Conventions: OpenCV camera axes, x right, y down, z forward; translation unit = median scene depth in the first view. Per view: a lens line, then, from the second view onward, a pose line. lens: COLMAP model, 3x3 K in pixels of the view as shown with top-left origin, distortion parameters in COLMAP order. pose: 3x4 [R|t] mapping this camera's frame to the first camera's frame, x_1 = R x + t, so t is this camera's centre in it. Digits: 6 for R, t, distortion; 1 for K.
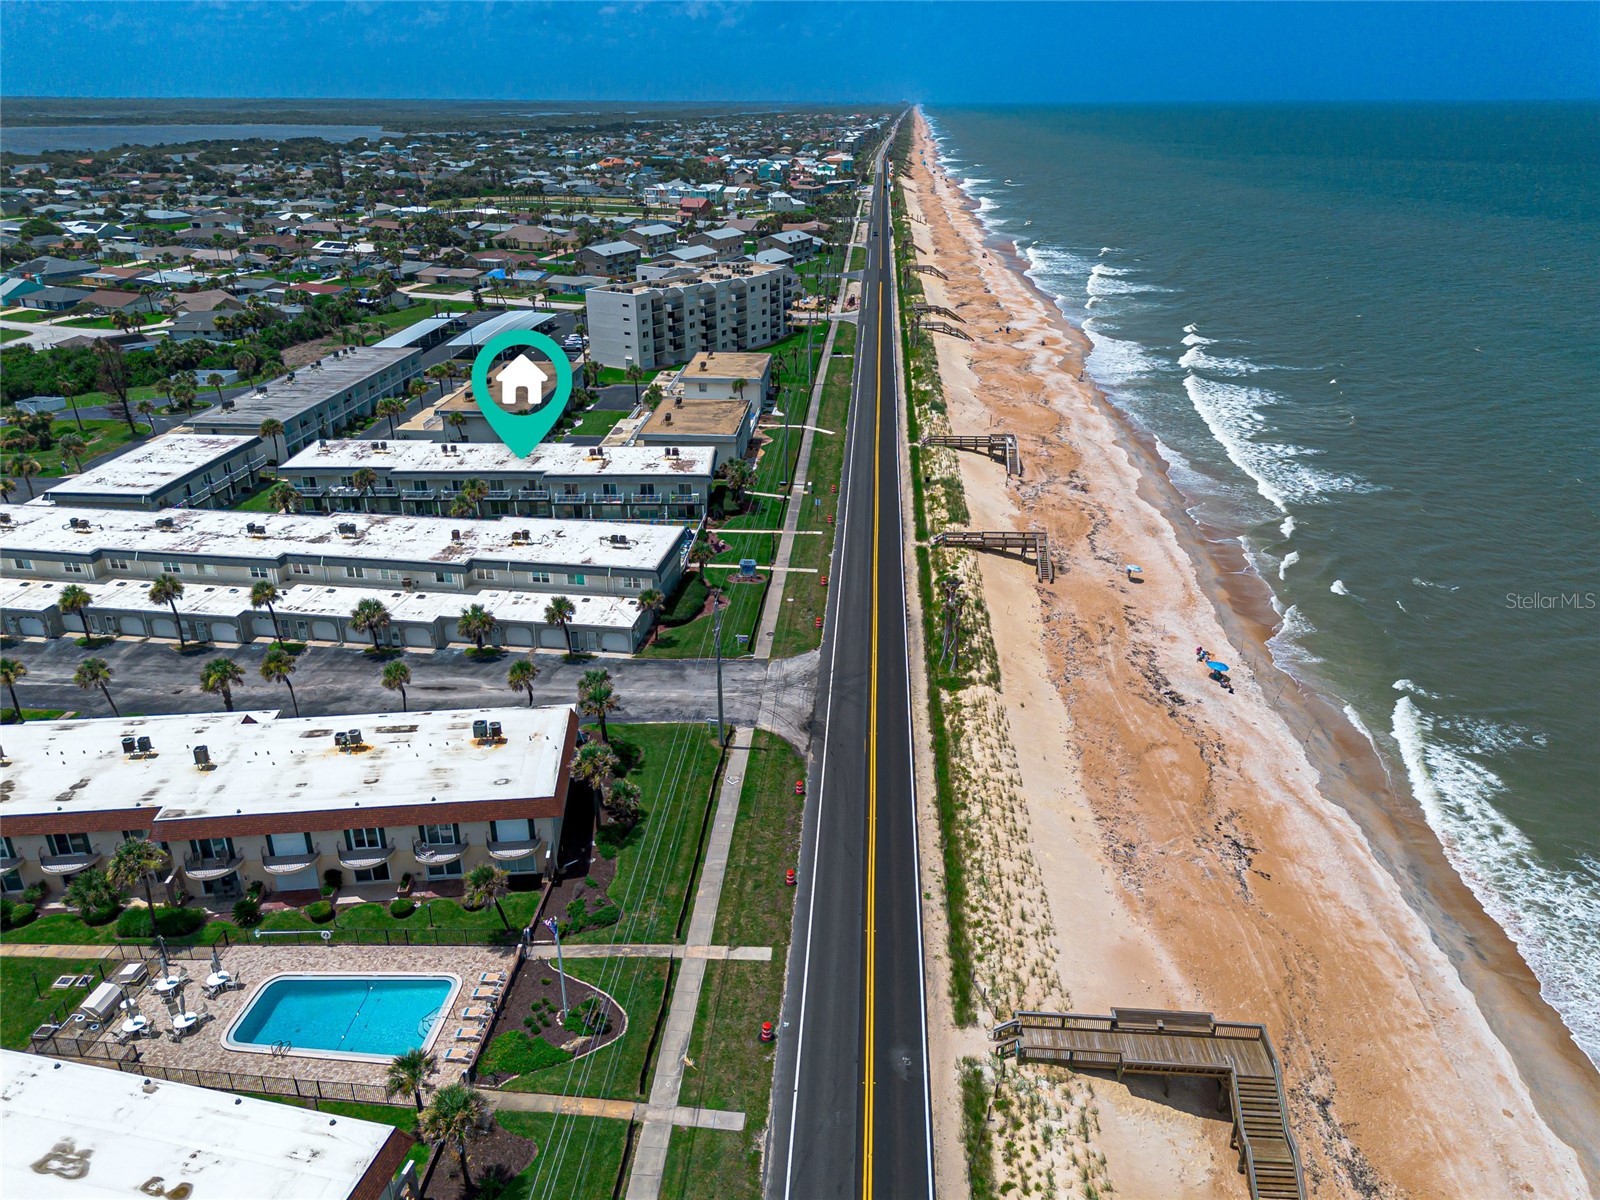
lens RADIAL K [[1126.8, 0, 806.4], [0, 1126.8, 596.6], [0, 0, 1]] dist [0.071380, -0.068532]
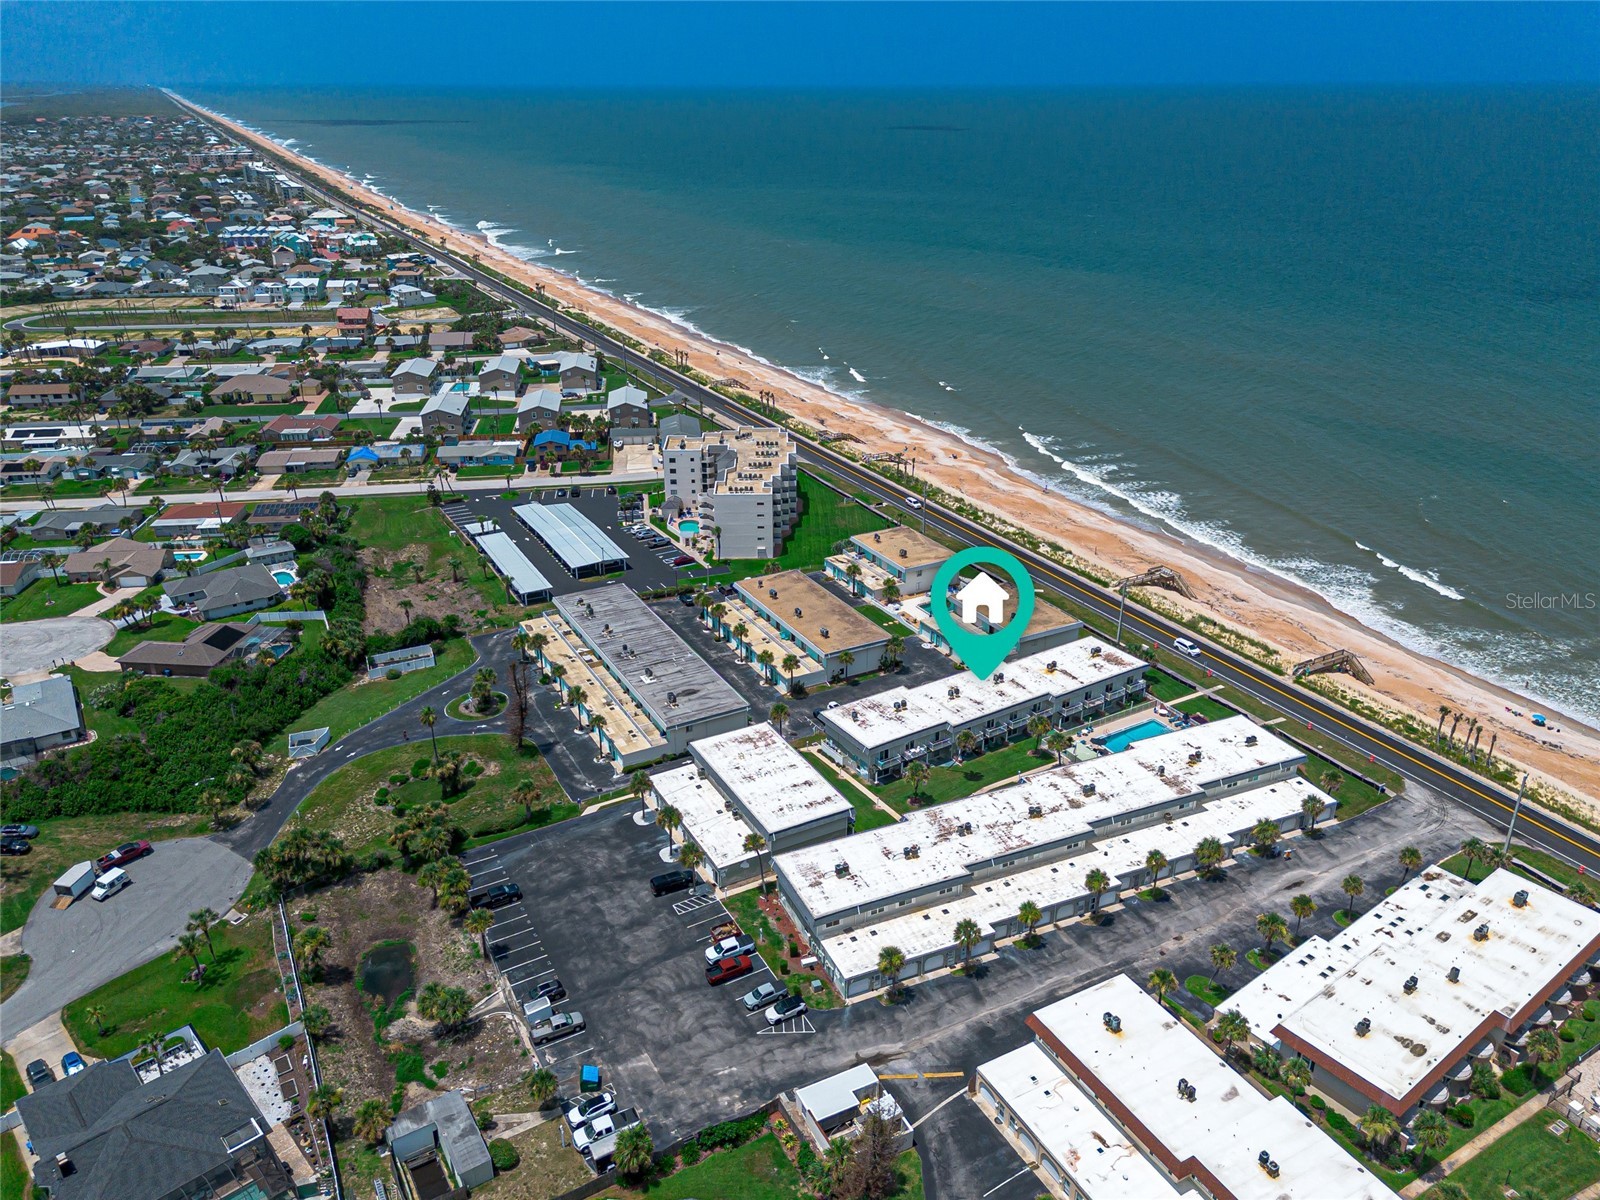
lens RADIAL K [[1155.2, 0, 800.0], [0, 1155.2, 600.0], [0, 0, 1]] dist [0.078542, -0.064342]
pose [[0.848740, -0.217558, 0.481984, -1.083982], [0.215390, 0.974643, 0.060647, -0.356244], [-0.482956, 0.052341, 0.874079, 0.012311]]
